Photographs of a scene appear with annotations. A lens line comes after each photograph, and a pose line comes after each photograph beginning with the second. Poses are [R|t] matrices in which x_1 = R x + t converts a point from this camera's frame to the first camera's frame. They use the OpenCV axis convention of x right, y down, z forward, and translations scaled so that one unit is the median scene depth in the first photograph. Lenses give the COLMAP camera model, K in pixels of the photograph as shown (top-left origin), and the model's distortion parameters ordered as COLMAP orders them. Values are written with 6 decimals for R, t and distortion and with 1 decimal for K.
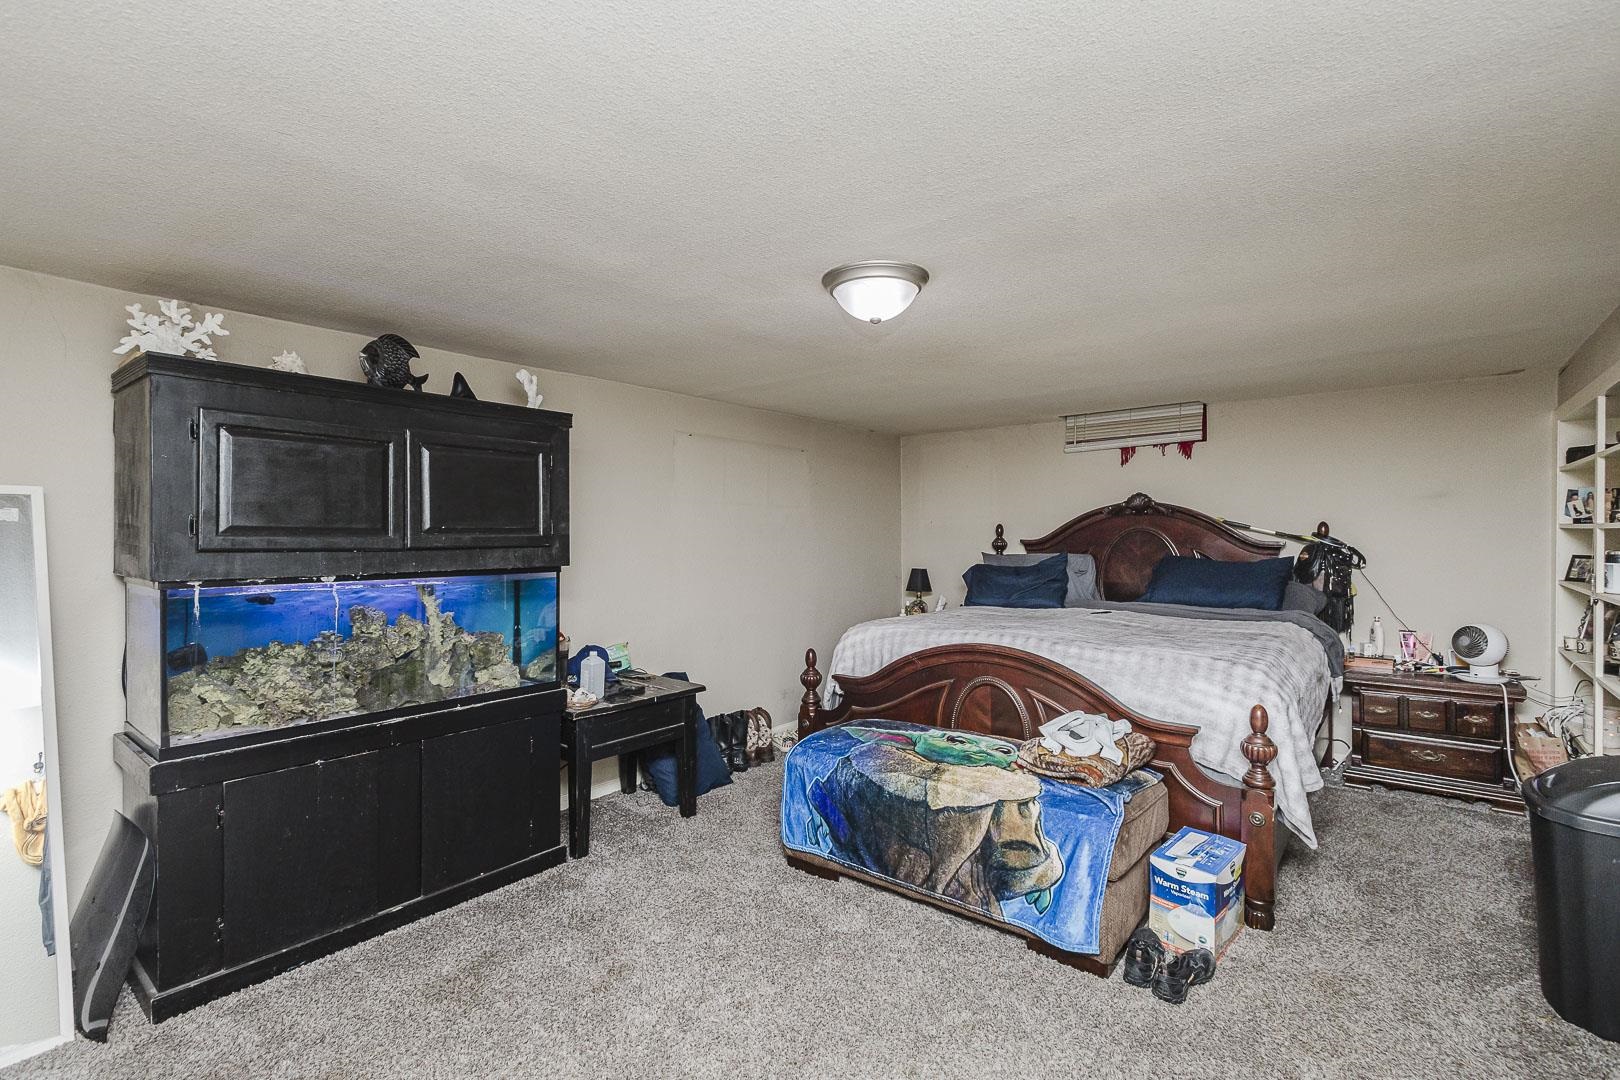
lens RADIAL K [[735.1, 0, 819.8], [0, 735.1, 551.1], [0, 0, 1]] dist [0.008243, -0.004218]
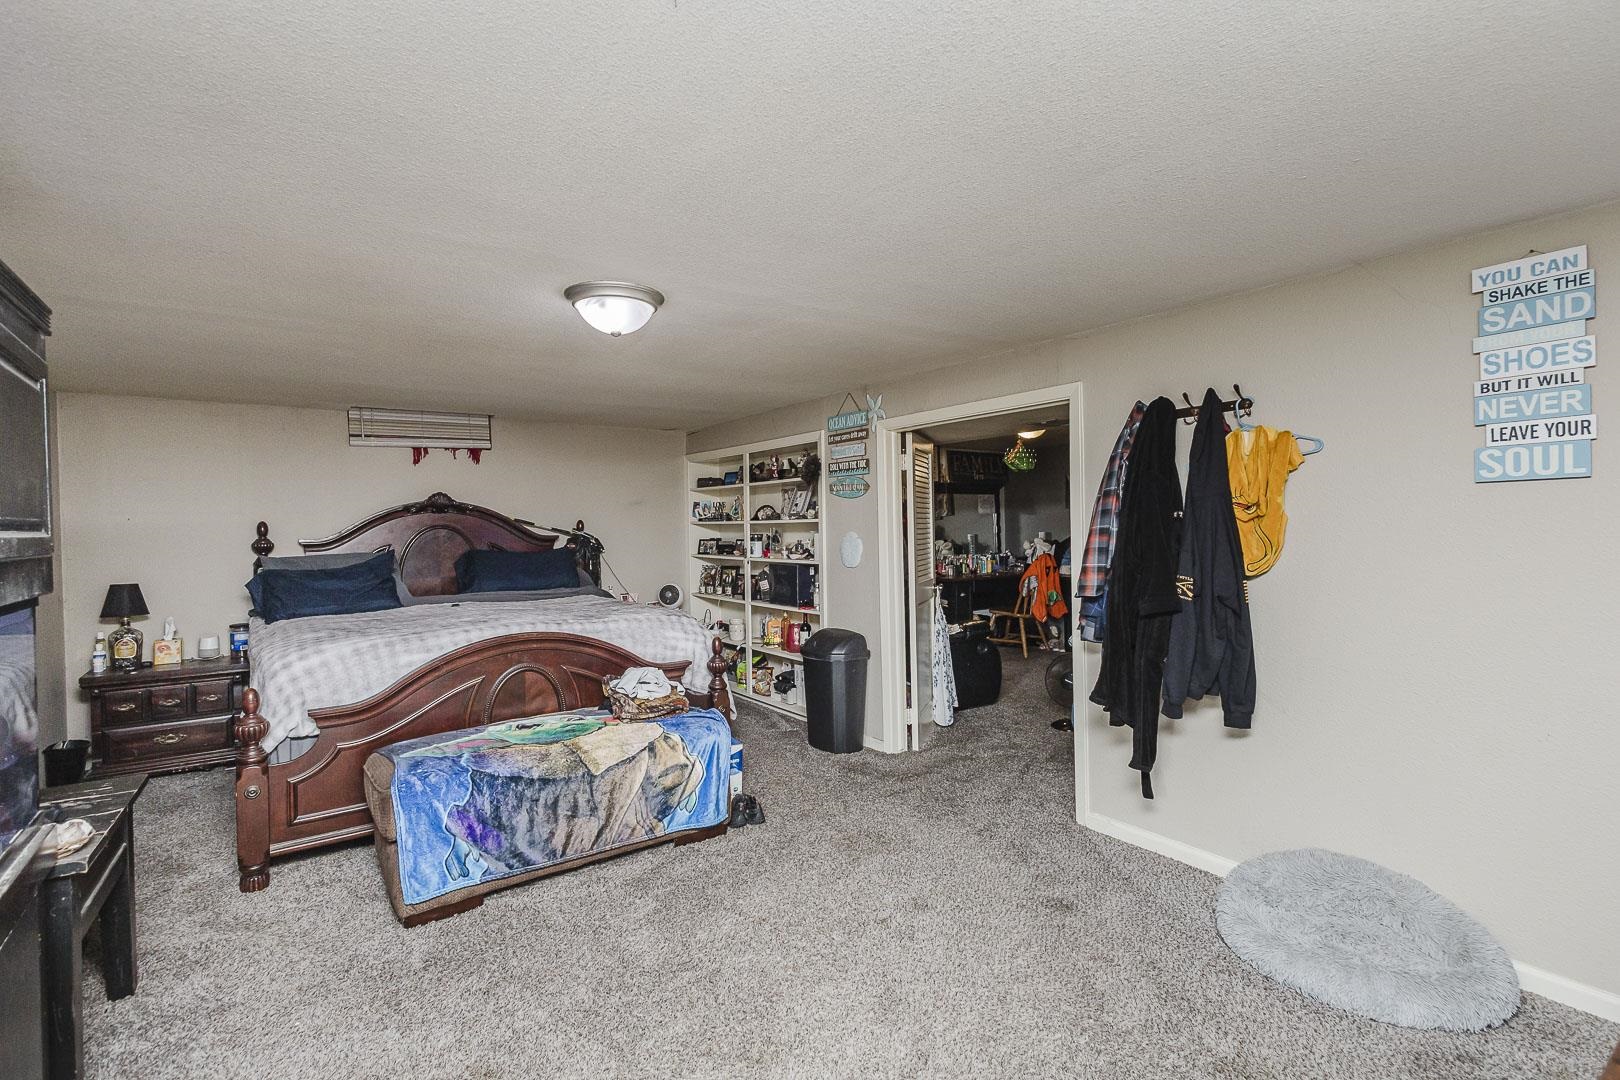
lens RADIAL K [[735.1, 0, 821.6], [0, 735.1, 526.7], [0, 0, 1]] dist [0.008243, -0.004218]
pose [[0.272079, -0.006978, 0.962250, -0.481183], [0.035674, 0.999359, -0.002840, -0.007308], [-0.961613, 0.035100, 0.272154, 0.202296]]
